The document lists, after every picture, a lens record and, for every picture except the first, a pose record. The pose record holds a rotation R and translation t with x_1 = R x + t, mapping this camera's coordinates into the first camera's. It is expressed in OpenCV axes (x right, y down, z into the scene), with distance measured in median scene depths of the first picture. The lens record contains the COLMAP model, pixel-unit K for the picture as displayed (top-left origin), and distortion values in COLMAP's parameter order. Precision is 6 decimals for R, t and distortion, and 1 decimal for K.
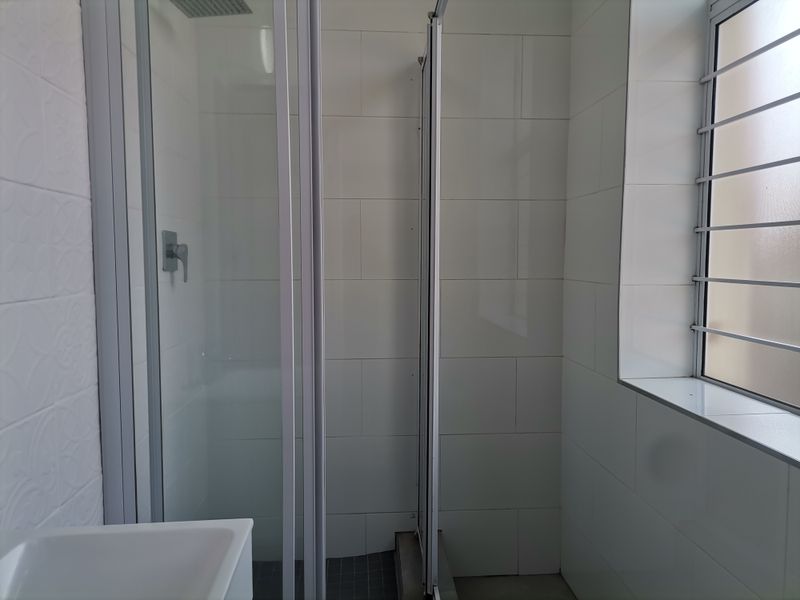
lens RADIAL K [[605.3, 0, 400.0], [0, 605.3, 300.0], [0, 0, 1]] dist [0.066882, -0.009346]
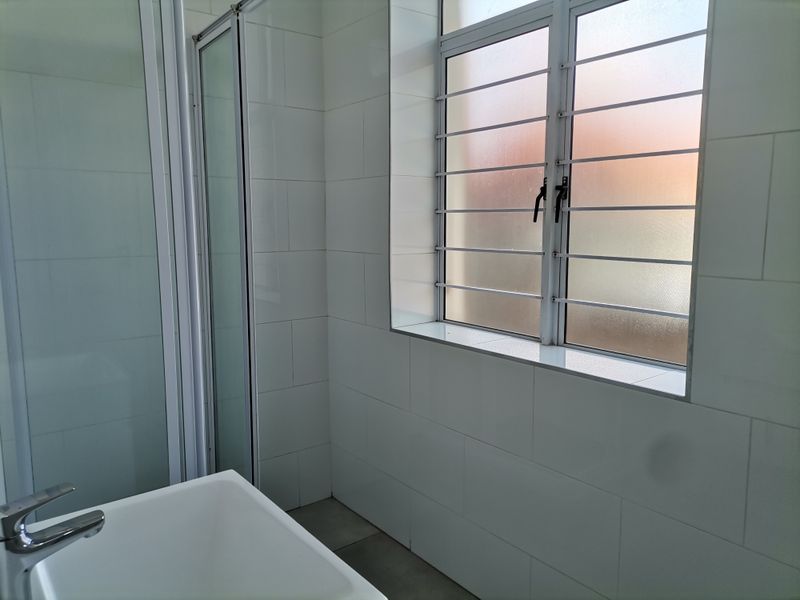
lens RADIAL K [[605.3, 0, 400.0], [0, 605.3, 300.0], [0, 0, 1]] dist [0.066882, -0.009346]
pose [[0.843406, -0.073771, 0.532188, -0.299774], [0.043150, 0.996630, 0.069768, -0.017674], [-0.535541, -0.035879, 0.843747, -0.076011]]
